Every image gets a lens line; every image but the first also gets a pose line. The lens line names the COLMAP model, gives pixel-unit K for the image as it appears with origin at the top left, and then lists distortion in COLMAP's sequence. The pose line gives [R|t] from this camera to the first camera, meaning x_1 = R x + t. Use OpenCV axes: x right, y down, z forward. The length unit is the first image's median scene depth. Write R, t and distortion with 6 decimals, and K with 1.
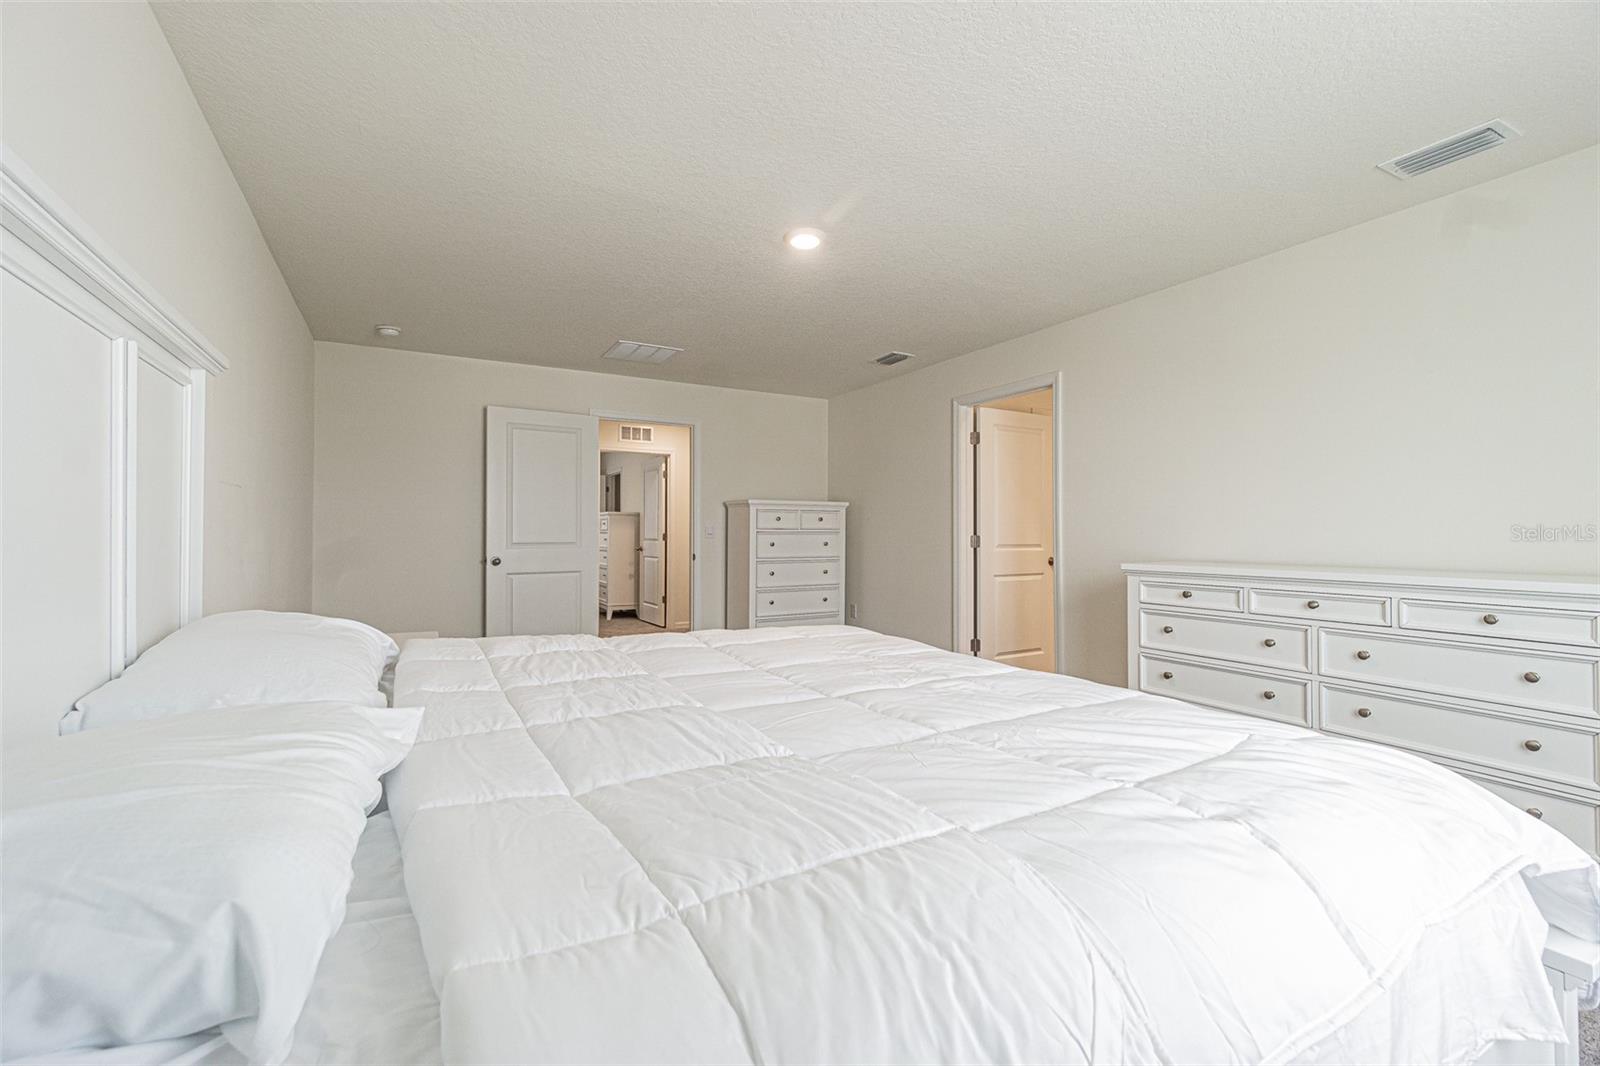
lens RADIAL K [[695.7, 0, 794.0], [0, 695.7, 530.1], [0, 0, 1]] dist [-0.001029, -0.000071]
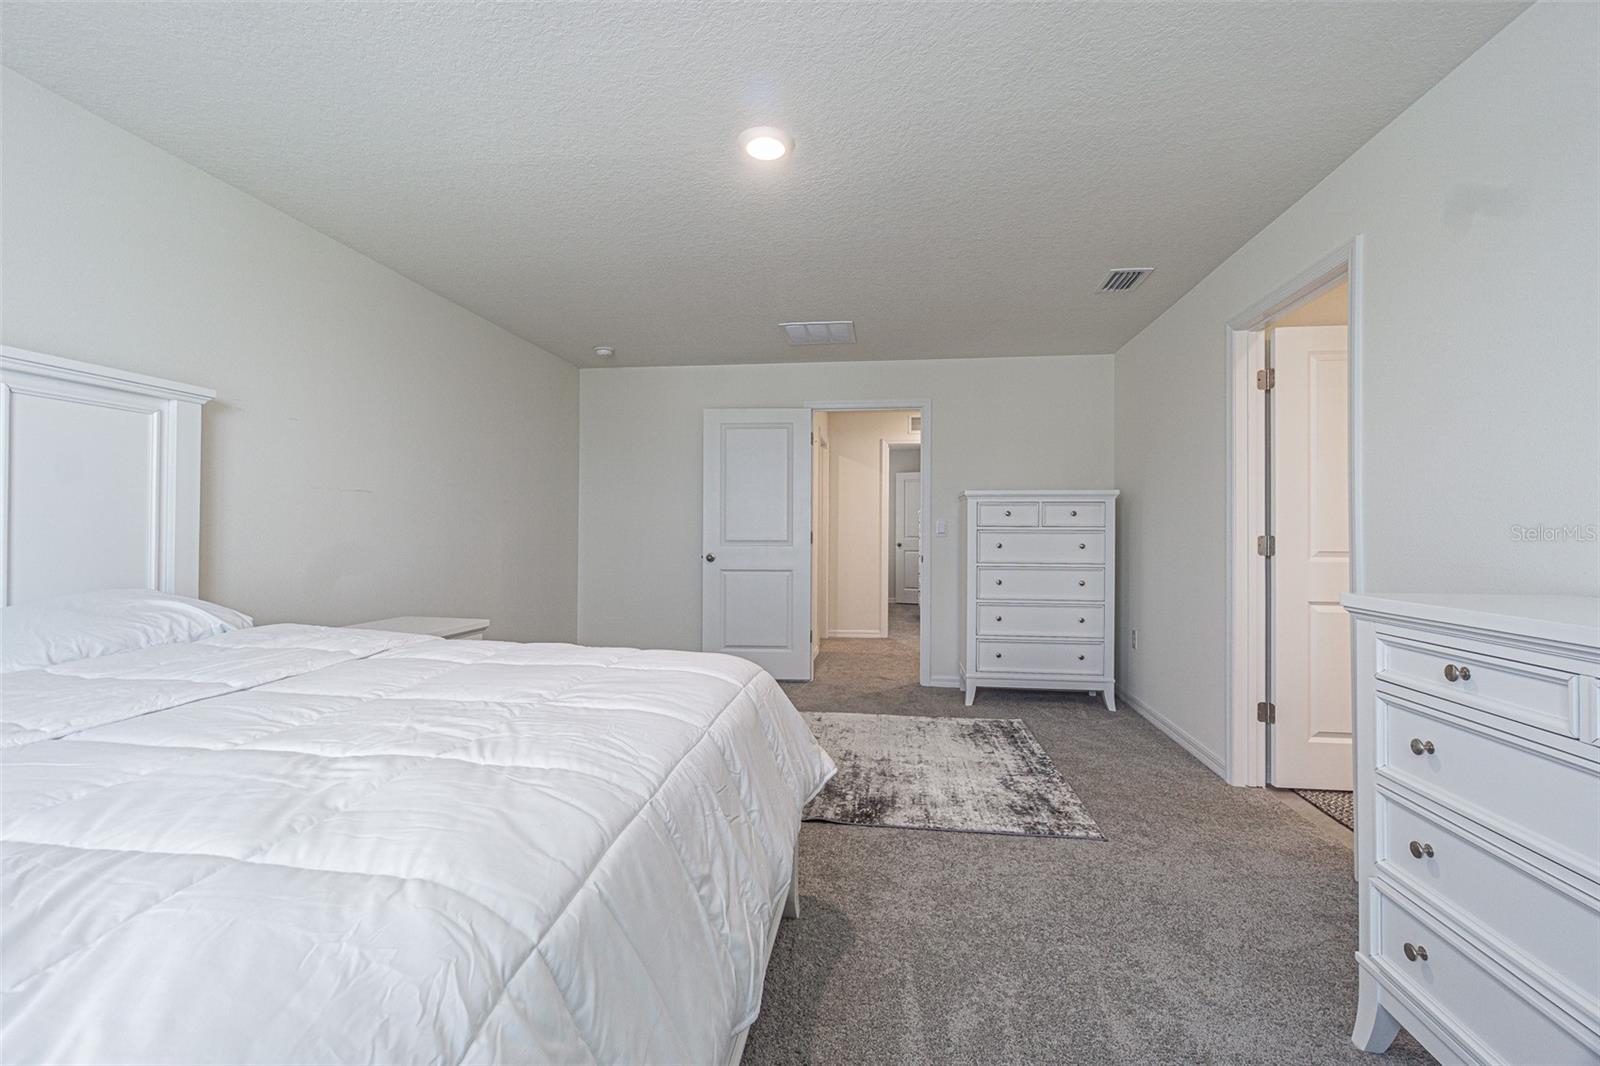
lens RADIAL K [[695.7, 0, 794.0], [0, 695.7, 530.1], [0, 0, 1]] dist [-0.001029, -0.000071]
pose [[0.794259, 0.001783, -0.607577, 0.300905], [-0.001816, 0.999998, 0.000561, 0.002720], [0.607577, 0.000658, 0.794261, 0.249231]]
